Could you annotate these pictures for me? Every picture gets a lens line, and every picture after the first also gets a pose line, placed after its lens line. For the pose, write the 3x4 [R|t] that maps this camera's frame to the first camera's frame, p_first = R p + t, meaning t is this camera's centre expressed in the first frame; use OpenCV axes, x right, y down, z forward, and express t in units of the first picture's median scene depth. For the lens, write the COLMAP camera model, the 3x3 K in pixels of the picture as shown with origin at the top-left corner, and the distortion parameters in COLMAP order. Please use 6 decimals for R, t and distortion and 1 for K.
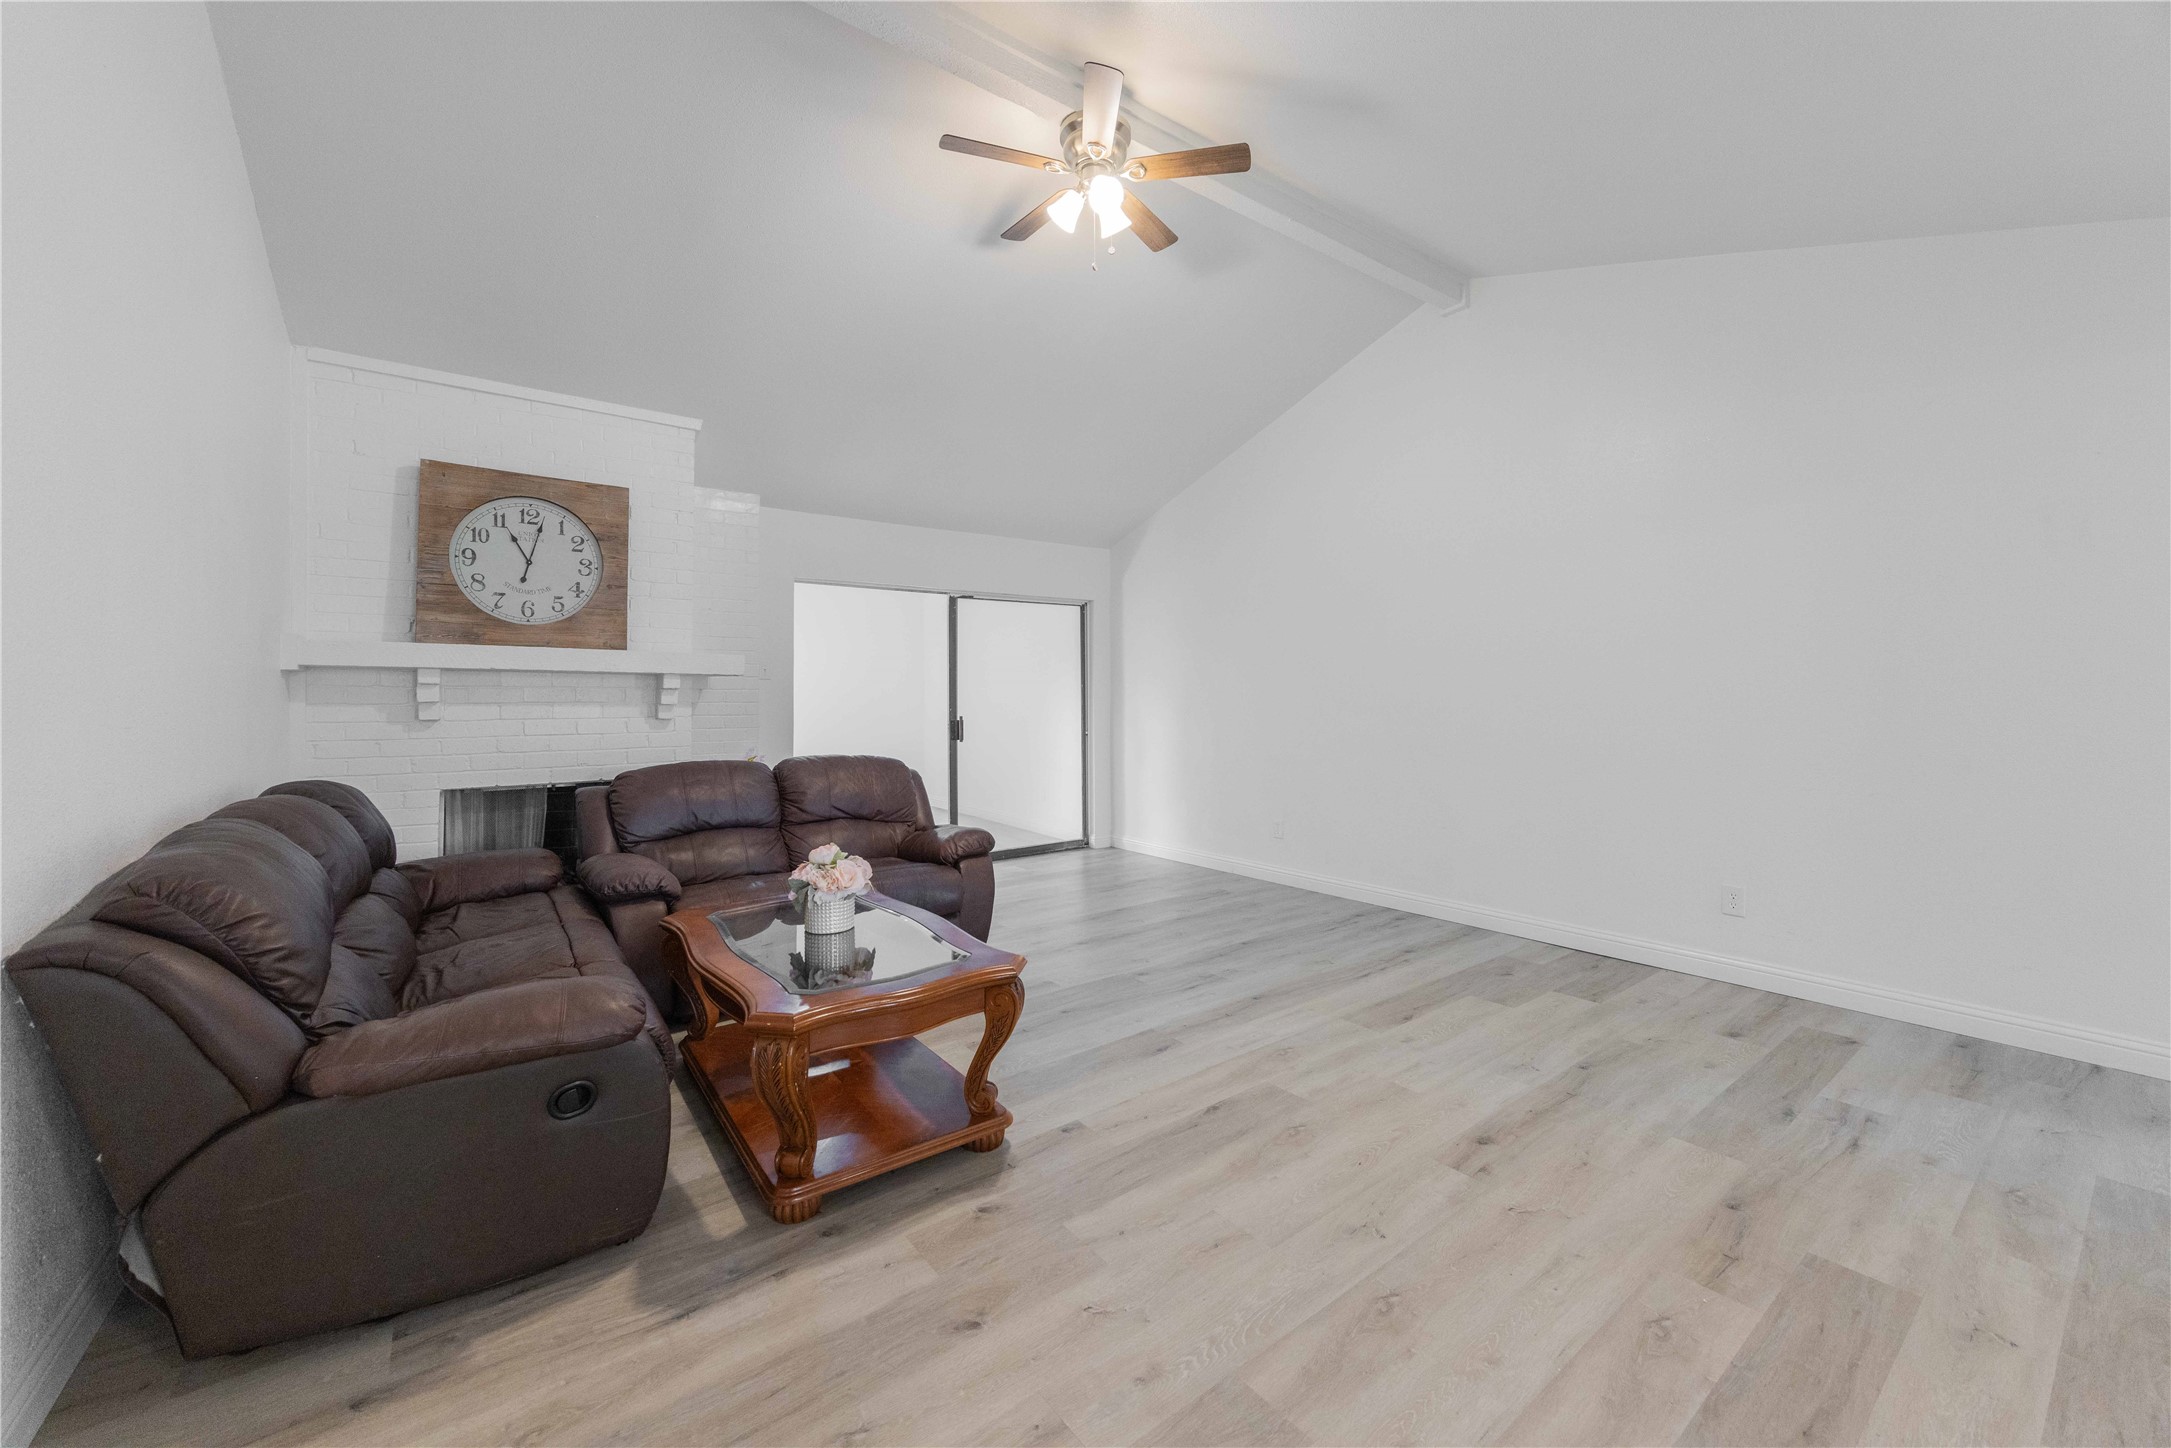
lens RADIAL K [[846.1, 0, 1066.5], [0, 846.1, 680.2], [0, 0, 1]] dist [-0.007025, 0.000672]
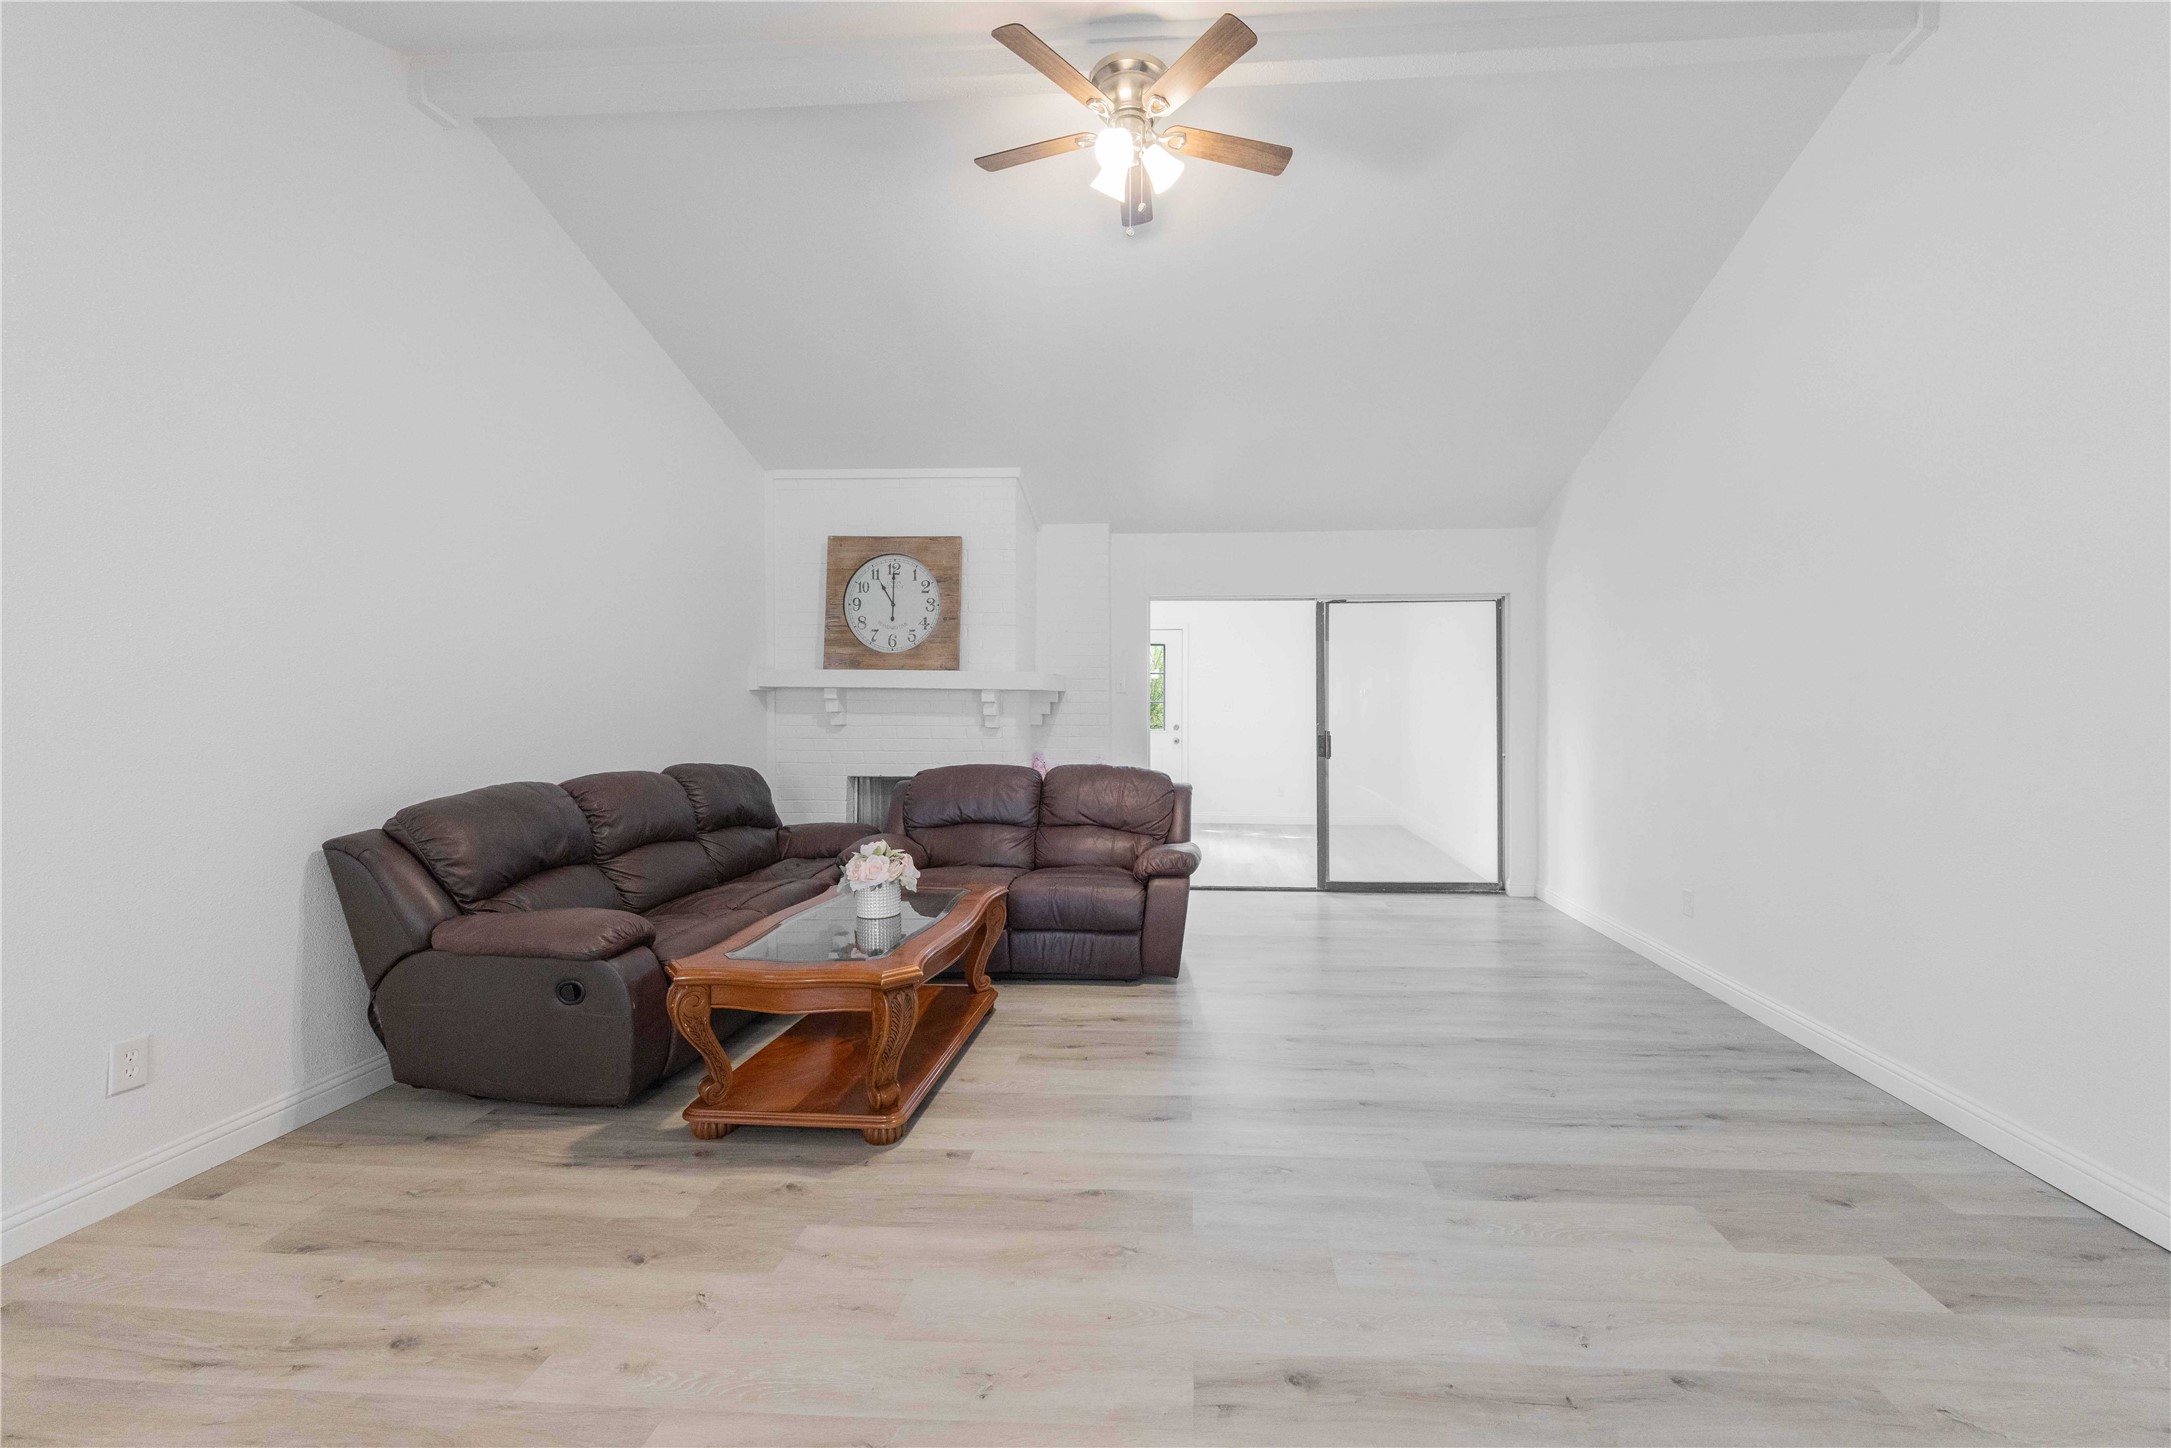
lens RADIAL K [[846.1, 0, 1134.8], [0, 846.1, 710.0], [0, 0, 1]] dist [-0.007025, 0.000672]
pose [[0.766249, 0.007006, -0.642505, 0.500663], [0.007196, 0.999784, 0.019484, -0.000542], [0.642503, -0.019553, 0.766033, 0.251063]]
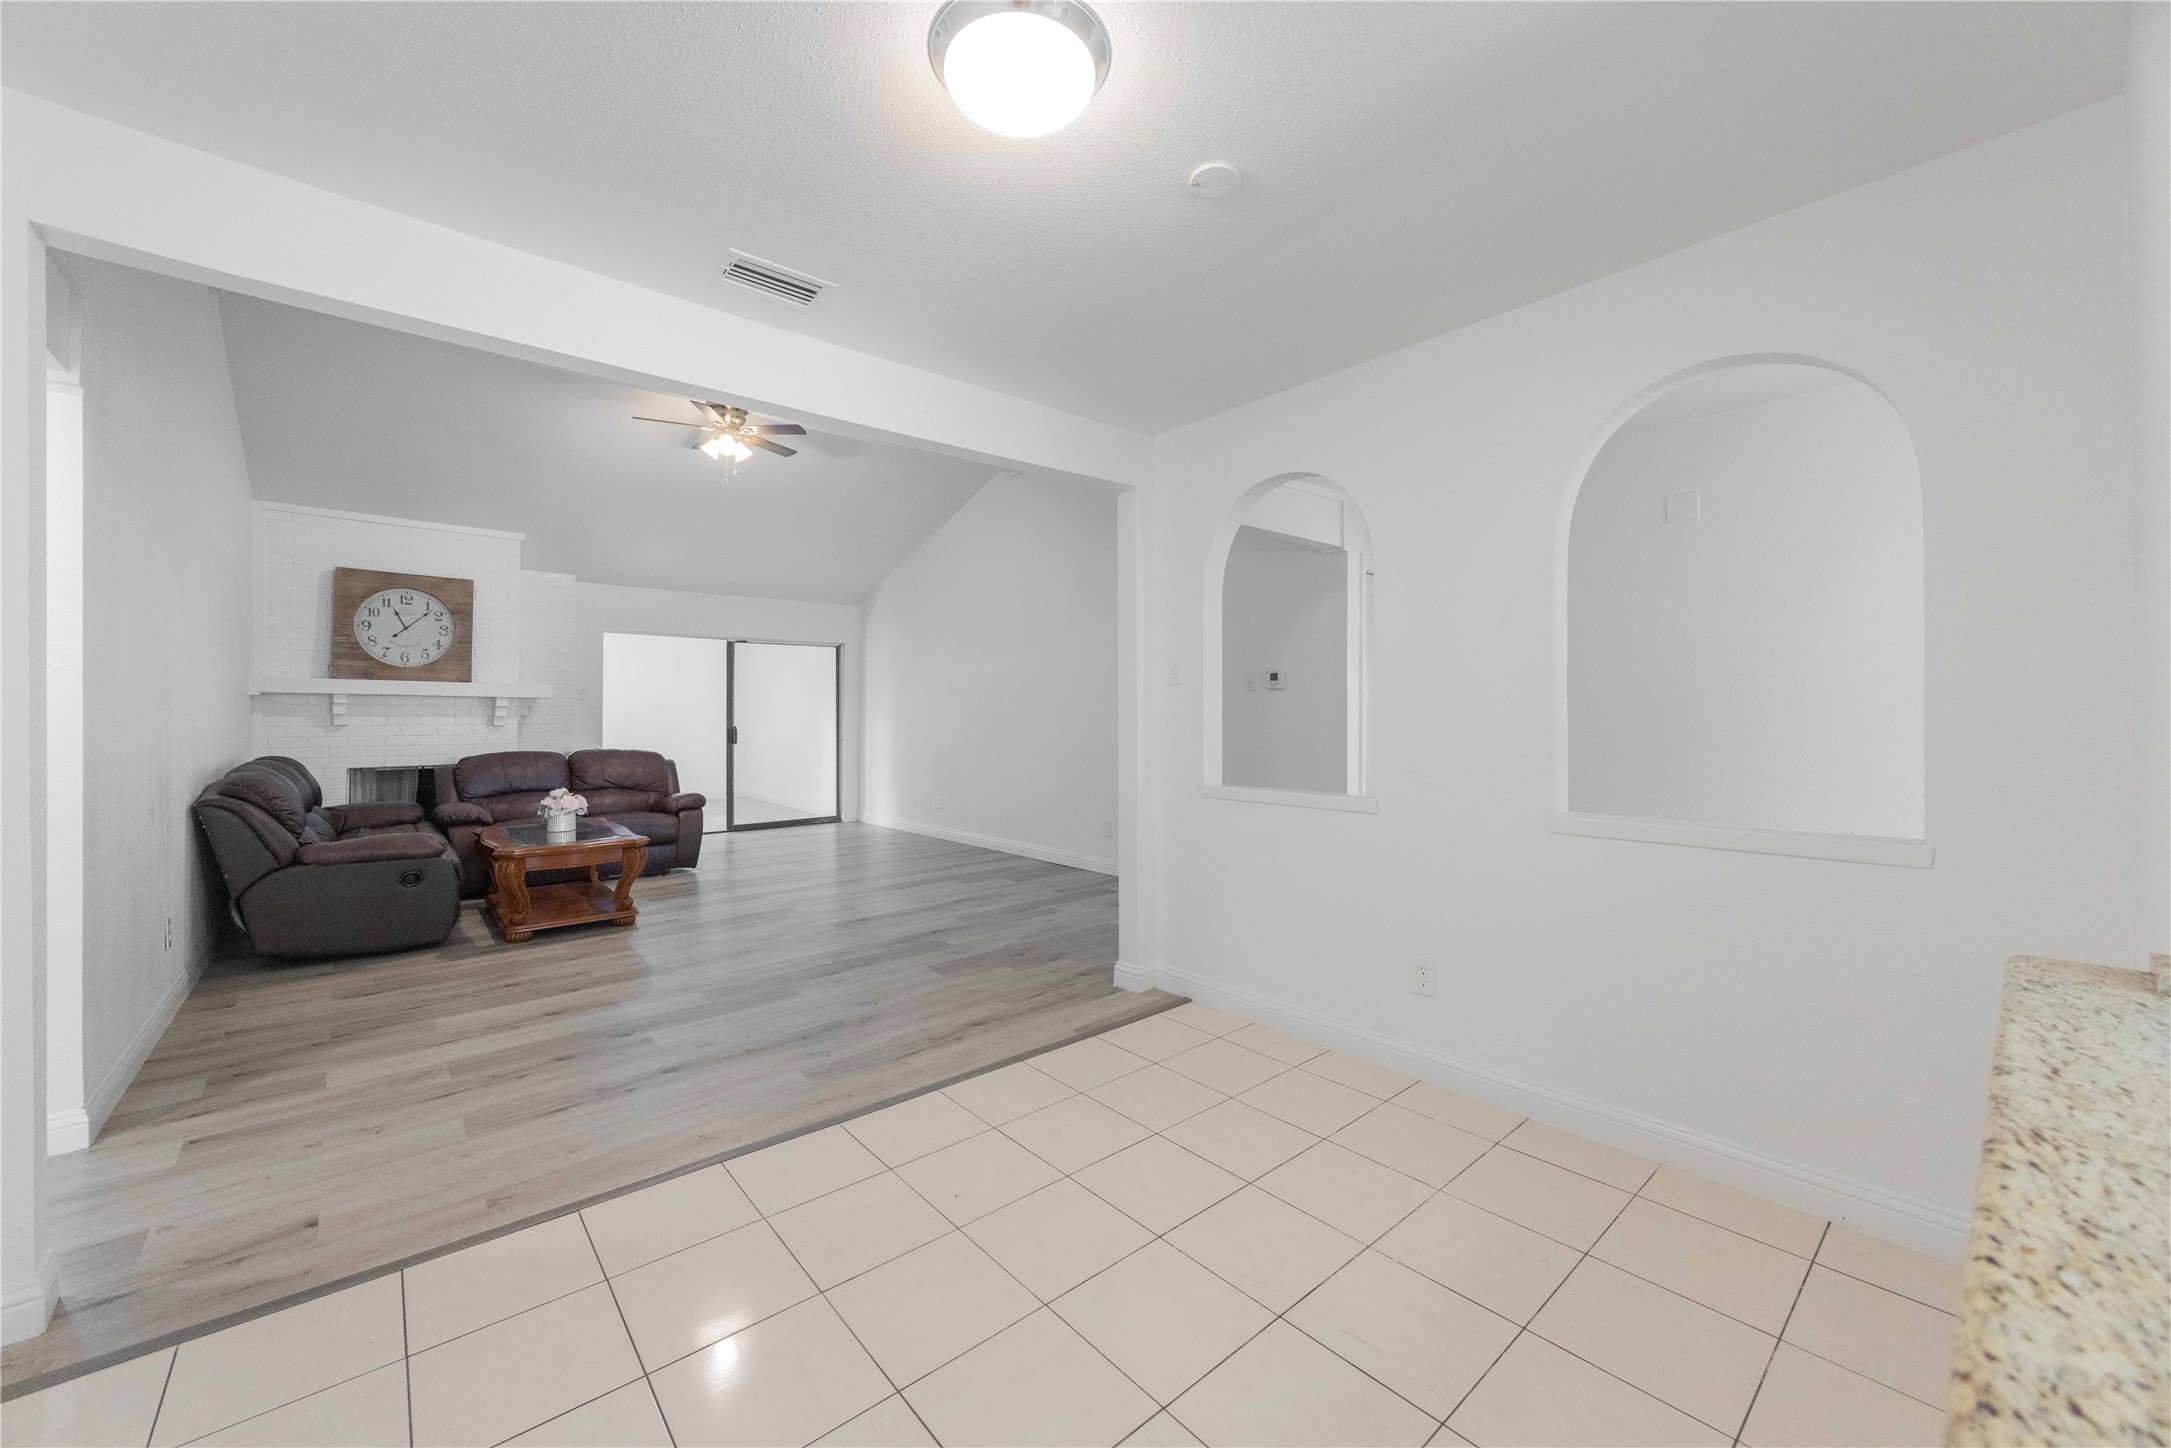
lens RADIAL K [[846.1, 0, 1074.8], [0, 846.1, 701.4], [0, 0, 1]] dist [-0.007025, 0.000672]
pose [[0.996474, 0.007116, 0.083595, 0.525216], [-0.007729, 0.999946, 0.007009, -0.021640], [-0.083541, -0.007630, 0.996475, -0.743517]]
